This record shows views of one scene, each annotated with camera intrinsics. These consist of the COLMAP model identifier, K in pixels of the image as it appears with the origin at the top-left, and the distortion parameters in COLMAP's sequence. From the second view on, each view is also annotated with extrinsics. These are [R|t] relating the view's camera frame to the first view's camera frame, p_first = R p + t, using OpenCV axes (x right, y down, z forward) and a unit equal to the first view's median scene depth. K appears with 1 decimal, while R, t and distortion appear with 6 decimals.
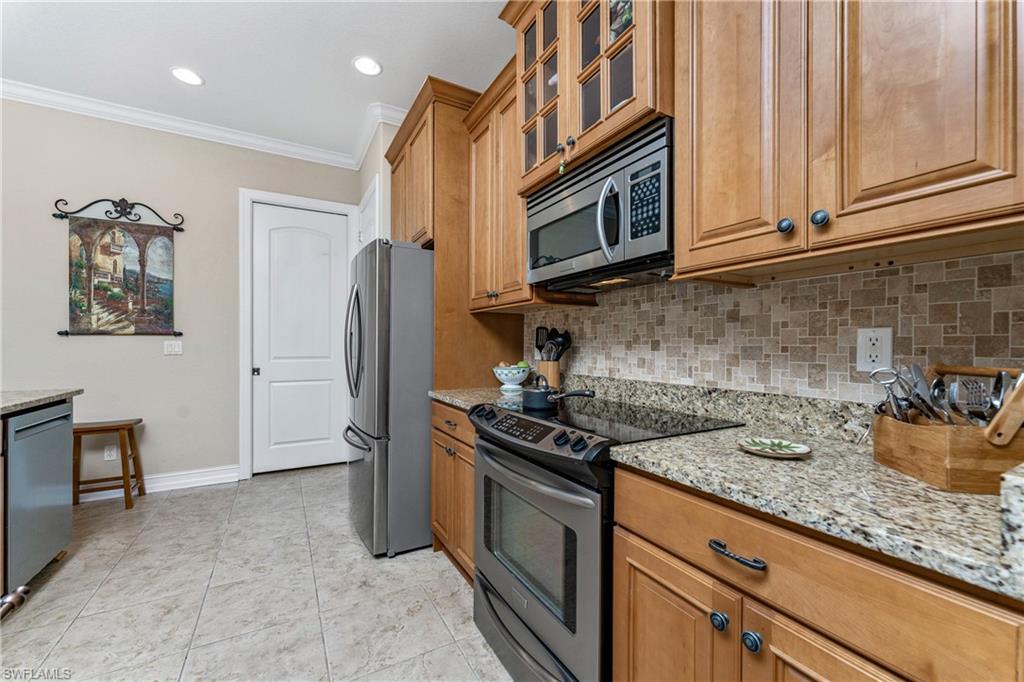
lens RADIAL K [[412.1, 0, 499.4], [0, 412.1, 345.0], [0, 0, 1]] dist [0.008436, -0.000944]
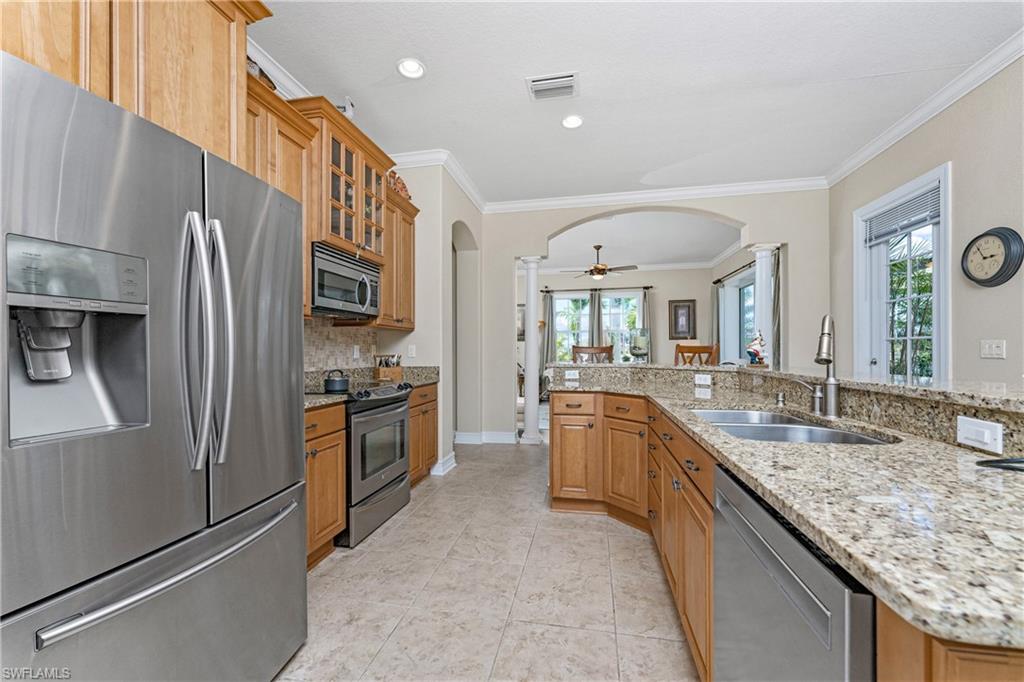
lens RADIAL K [[412.1, 0, 518.7], [0, 412.1, 348.8], [0, 0, 1]] dist [0.008436, -0.000944]
pose [[-0.781121, 0.000811, 0.624379, -1.038899], [-0.000831, 0.999997, -0.002339, -0.002271], [-0.624379, -0.002346, -0.781118, 1.313147]]
